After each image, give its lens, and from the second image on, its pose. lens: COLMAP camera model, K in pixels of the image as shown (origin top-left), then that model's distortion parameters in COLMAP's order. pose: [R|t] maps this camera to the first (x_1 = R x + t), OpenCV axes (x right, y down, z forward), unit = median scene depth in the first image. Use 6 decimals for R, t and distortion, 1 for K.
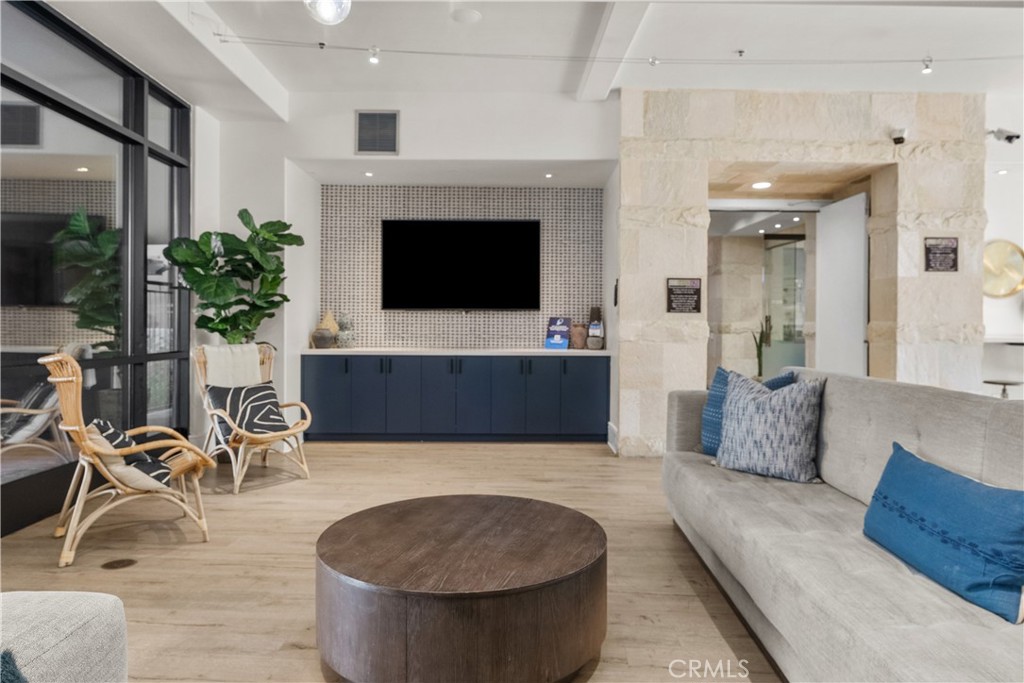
lens RADIAL K [[636.9, 0, 508.0], [0, 636.9, 313.1], [0, 0, 1]] dist [-0.001953, 0.002662]
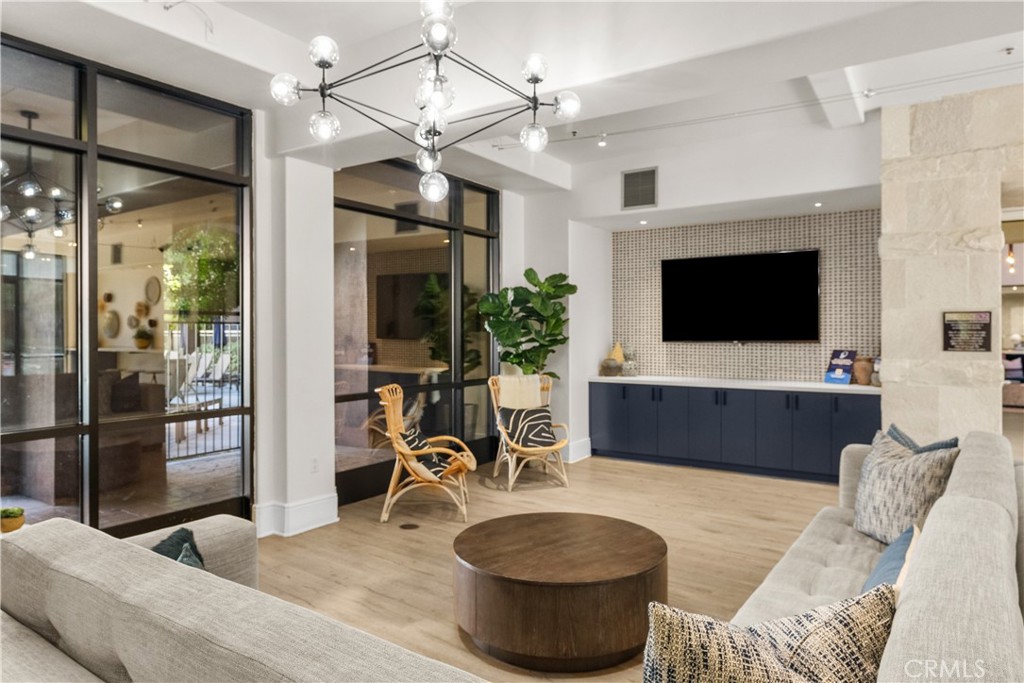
lens RADIAL K [[636.9, 0, 508.0], [0, 636.9, 313.1], [0, 0, 1]] dist [-0.001953, 0.002662]
pose [[0.823058, -0.025527, -0.567383, 0.252910], [0.017116, 0.999651, -0.020146, -0.045647], [0.567699, 0.006870, 0.823207, -0.069468]]
